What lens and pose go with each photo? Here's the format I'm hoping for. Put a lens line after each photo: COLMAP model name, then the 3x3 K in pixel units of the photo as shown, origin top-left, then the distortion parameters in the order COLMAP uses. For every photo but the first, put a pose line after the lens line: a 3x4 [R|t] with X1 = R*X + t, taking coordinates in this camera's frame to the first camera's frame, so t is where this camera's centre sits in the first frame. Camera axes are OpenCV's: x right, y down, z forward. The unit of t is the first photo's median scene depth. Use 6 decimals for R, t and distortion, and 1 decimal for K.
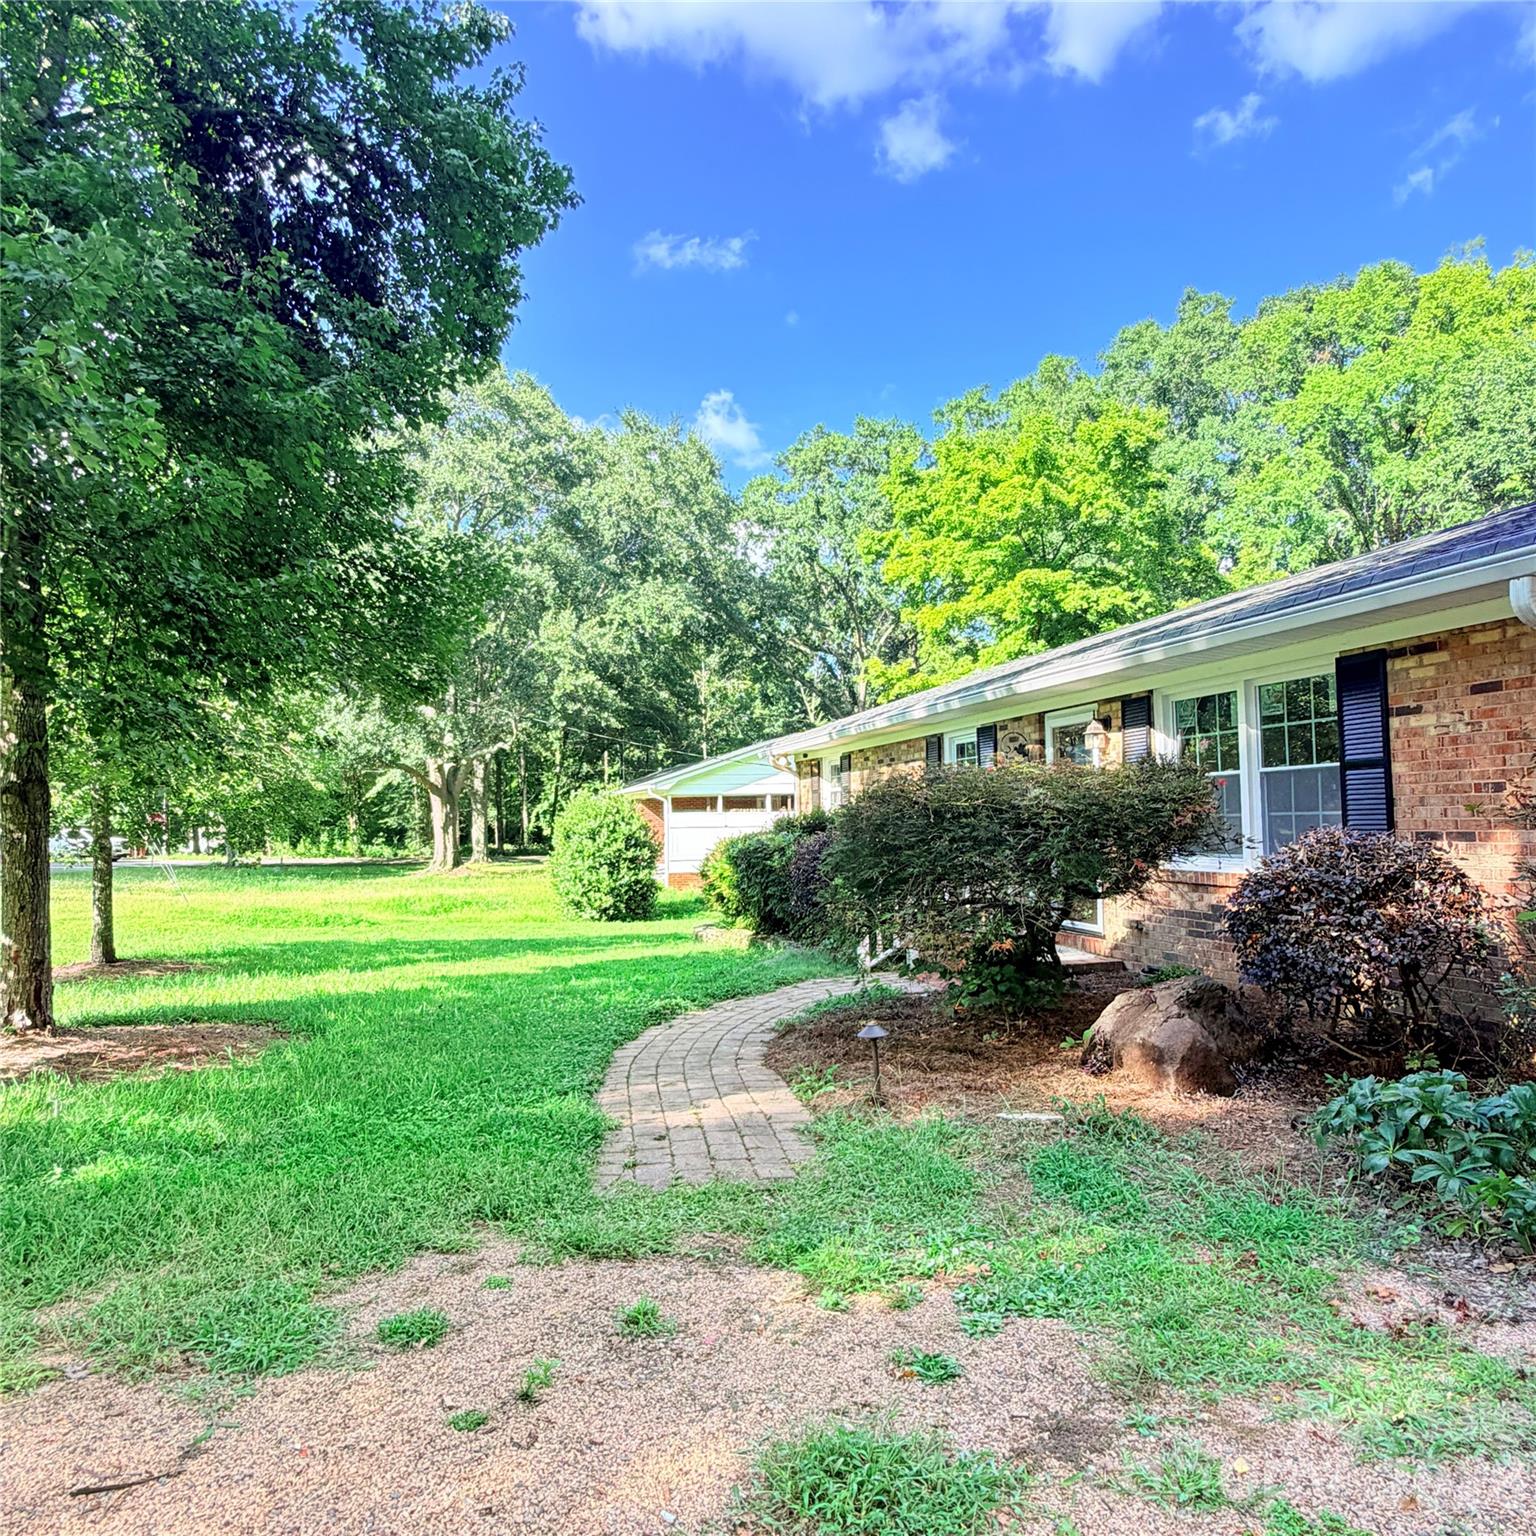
lens RADIAL K [[1107.8, 0, 767.6], [0, 1107.8, 766.1], [0, 0, 1]] dist [0.006847, 0.003348]
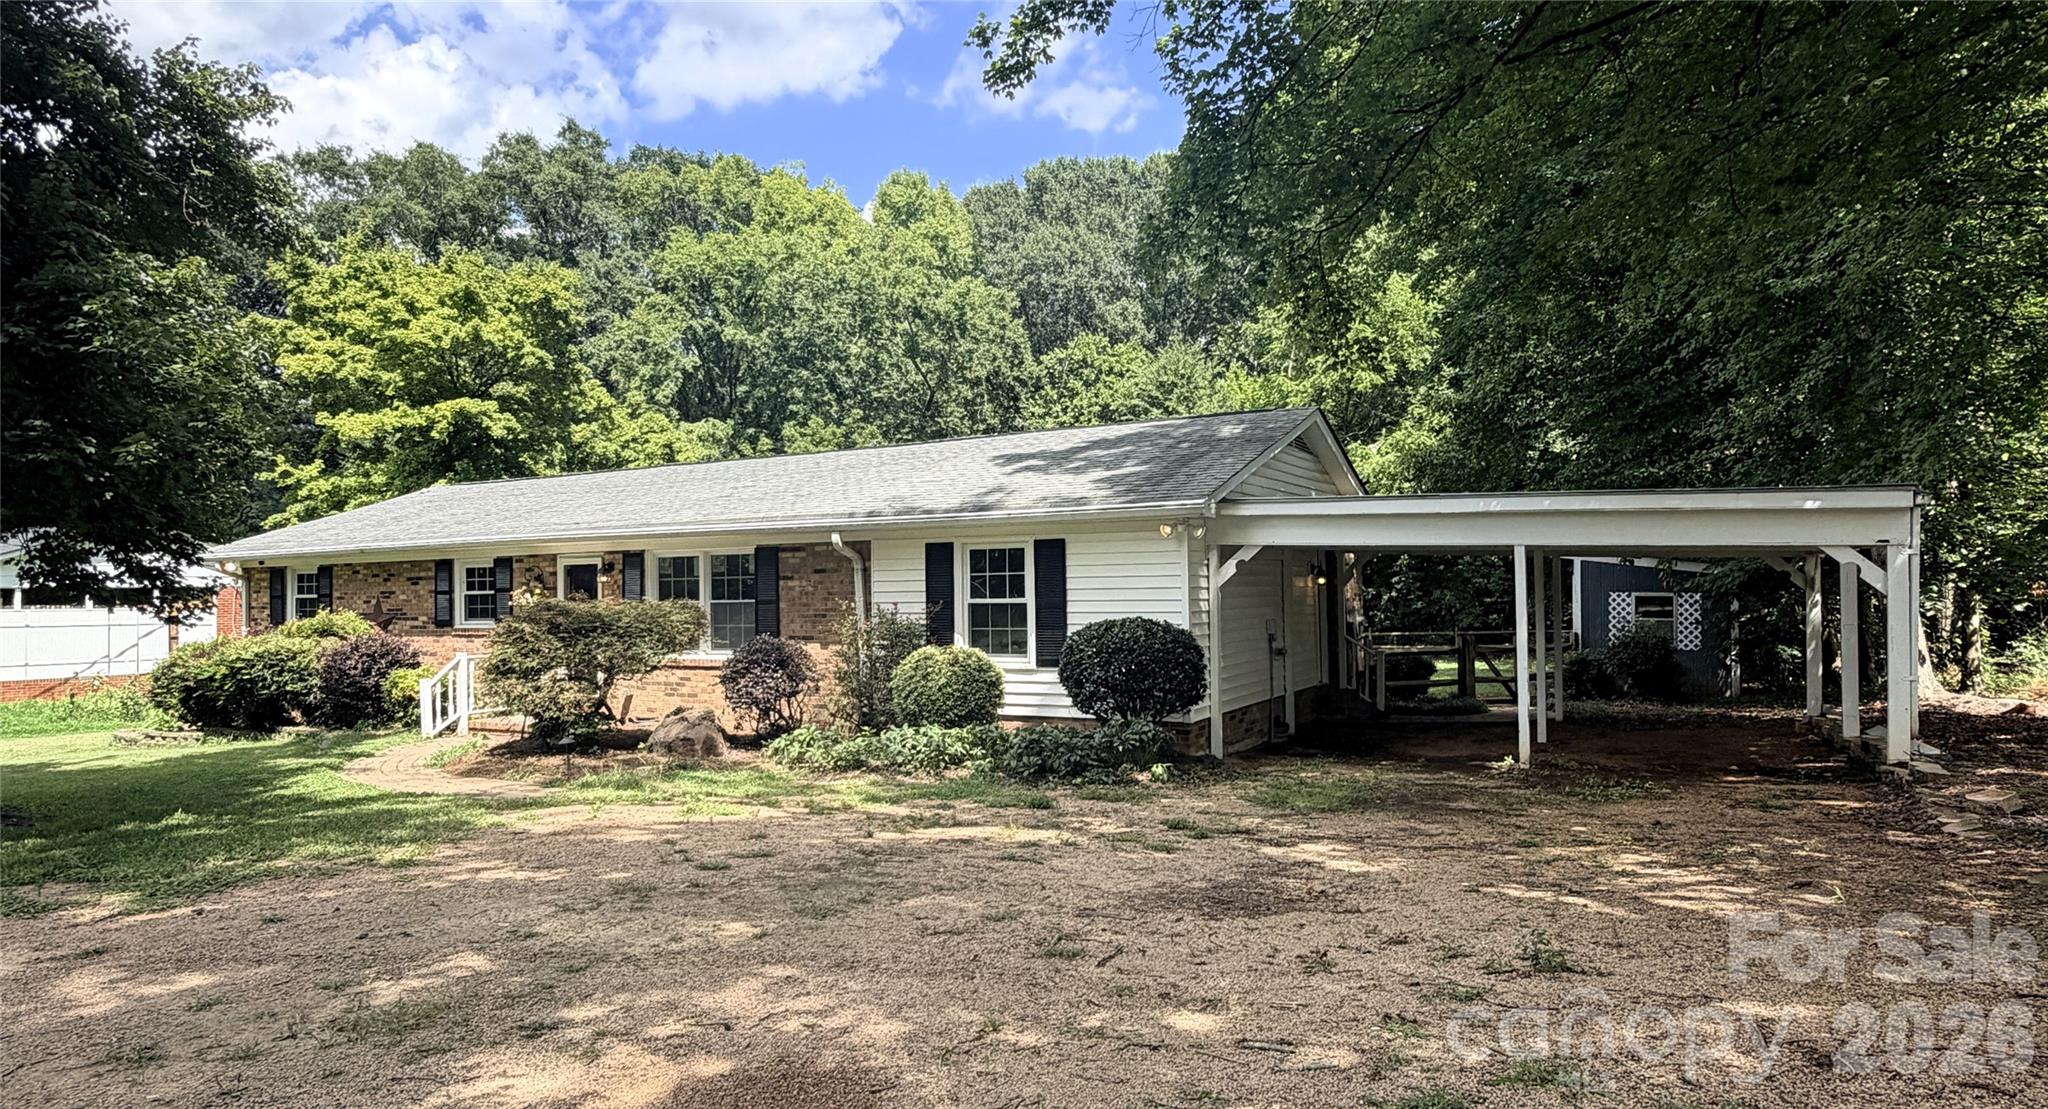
lens RADIAL K [[1299.4, 0, 1023.5], [0, 1299.4, 560.2], [0, 0, 1]] dist [-0.001365, -0.000158]
pose [[0.718449, 0.016788, 0.695377, -0.673117], [-0.030663, 0.999501, 0.007550, -0.096487], [-0.694903, -0.026746, 0.718606, -0.890587]]
